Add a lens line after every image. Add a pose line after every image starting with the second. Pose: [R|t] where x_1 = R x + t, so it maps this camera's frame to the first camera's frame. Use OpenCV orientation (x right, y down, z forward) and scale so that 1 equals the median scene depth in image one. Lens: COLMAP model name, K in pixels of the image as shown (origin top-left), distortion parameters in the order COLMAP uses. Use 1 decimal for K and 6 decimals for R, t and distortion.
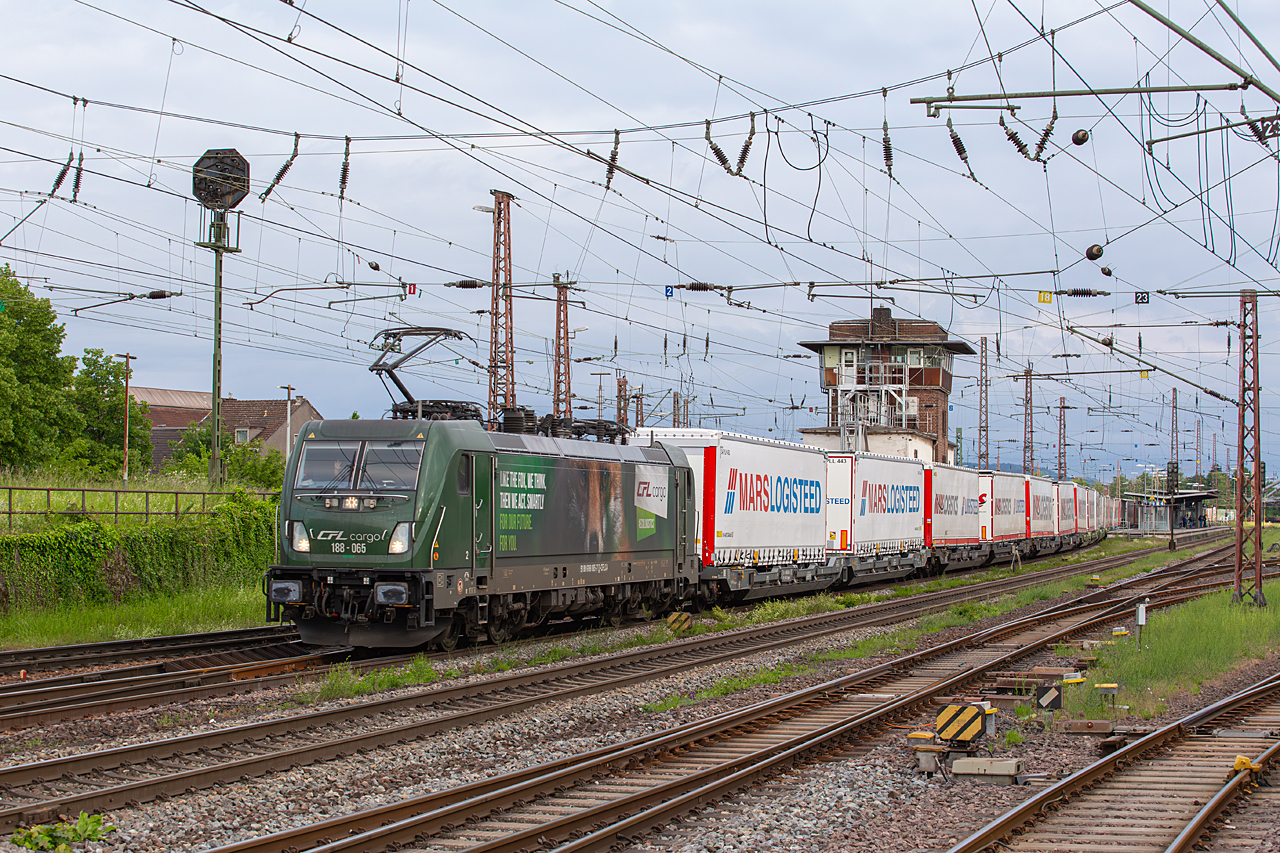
lens RADIAL K [[2585.9, 0, 778.8], [0, 2585.9, 445.2], [0, 0, 1]] dist [-0.174496, -0.010161]
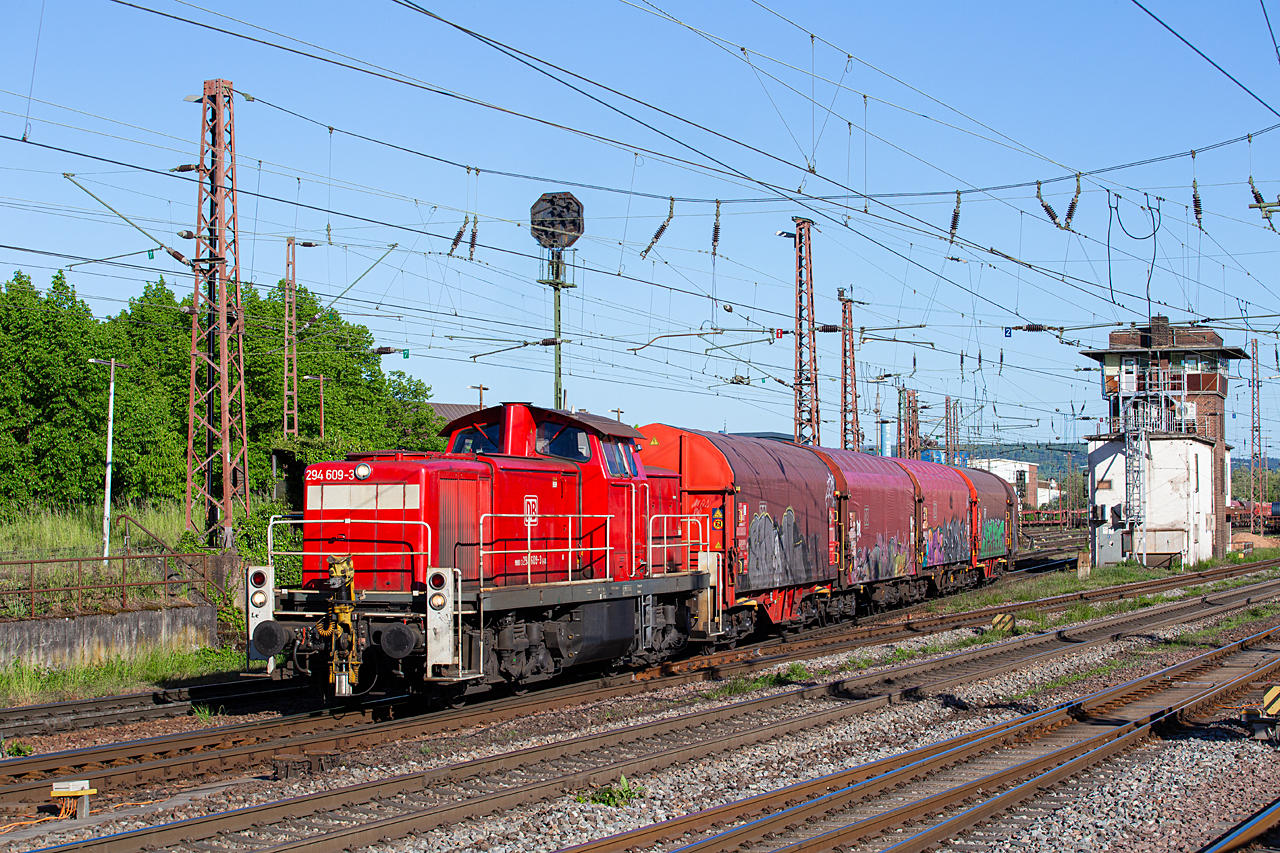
lens RADIAL K [[3020.3, 0, 640.6], [0, 3020.3, 459.5], [0, 0, 1]] dist [-0.309753, 0.084203]
pose [[0.994141, -0.019003, -0.106407, -0.051519], [0.020332, 0.999728, 0.011414, -0.017741], [0.106161, -0.013511, 0.994257, -0.270178]]
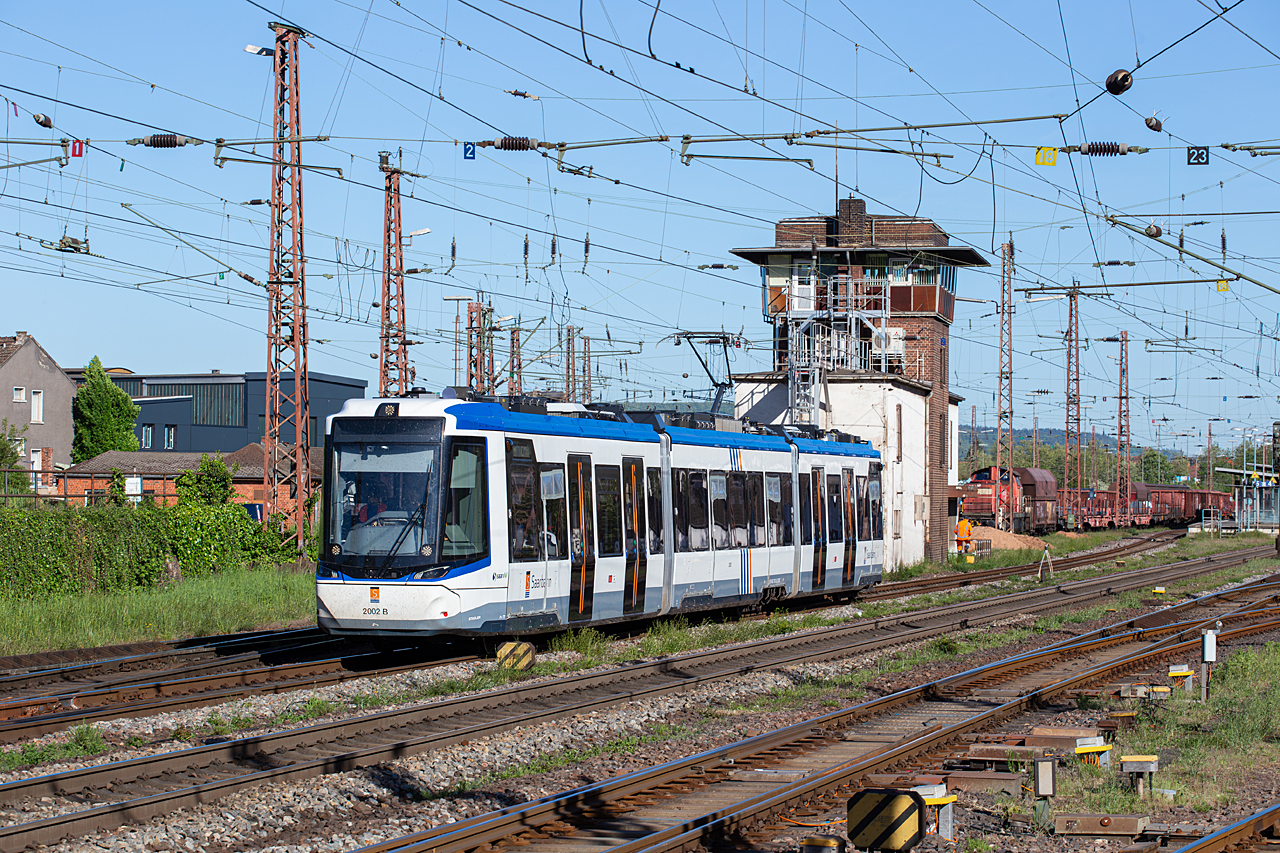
lens RADIAL K [[3409.7, 0, 719.6], [0, 3409.7, 425.1], [0, 0, 1]] dist [0.182329, 0.264689]
pose [[0.999737, -0.002664, -0.022778, 0.032409], [0.002719, 0.999993, 0.002378, 0.006312], [0.022772, -0.002439, 0.999738, 0.112203]]
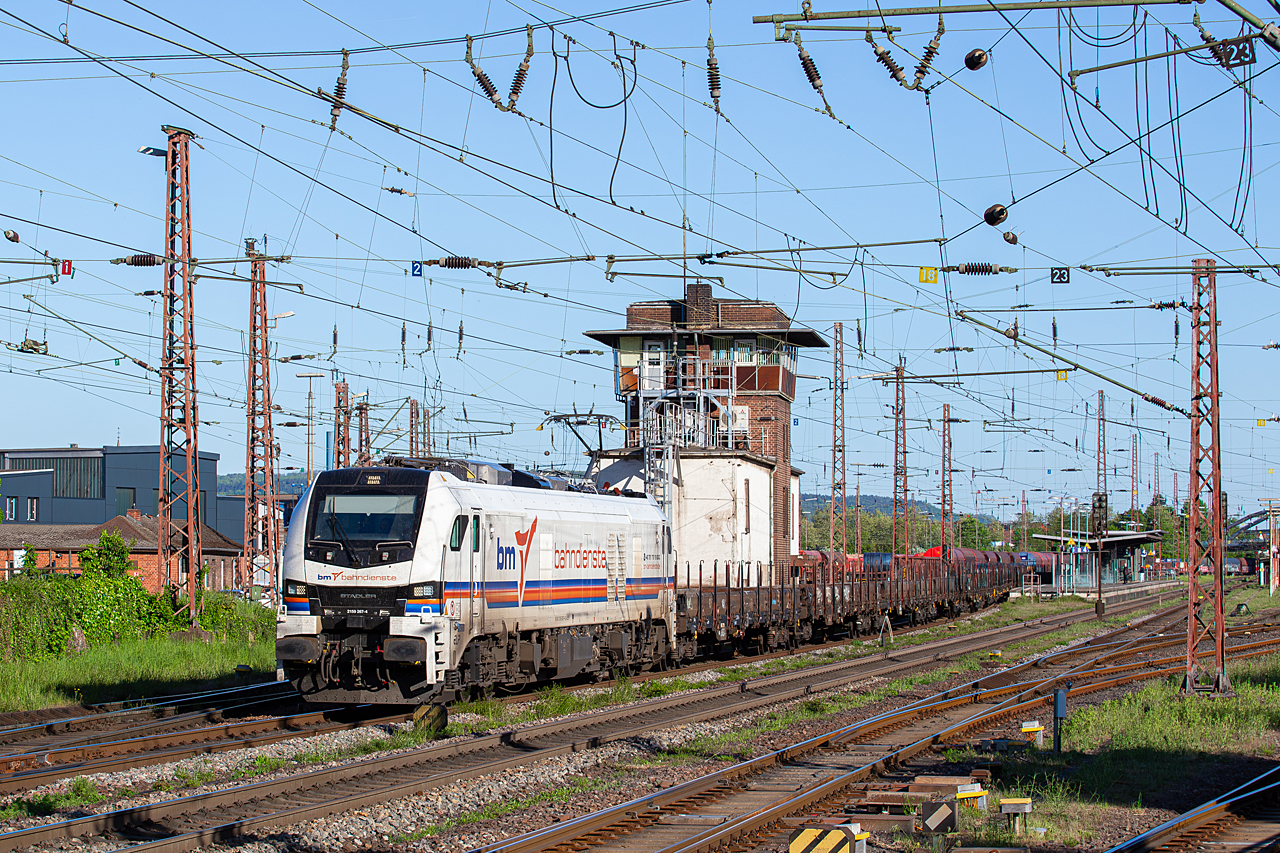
lens RADIAL K [[3630.3, 0, 576.0], [0, 3630.3, 427.4], [0, 0, 1]] dist [-0.123506, -0.675845]
pose [[0.999936, -0.005961, 0.009570, -0.006026], [0.006066, 0.999922, -0.010900, -0.002337], [-0.009504, 0.010958, 0.999895, -0.027223]]
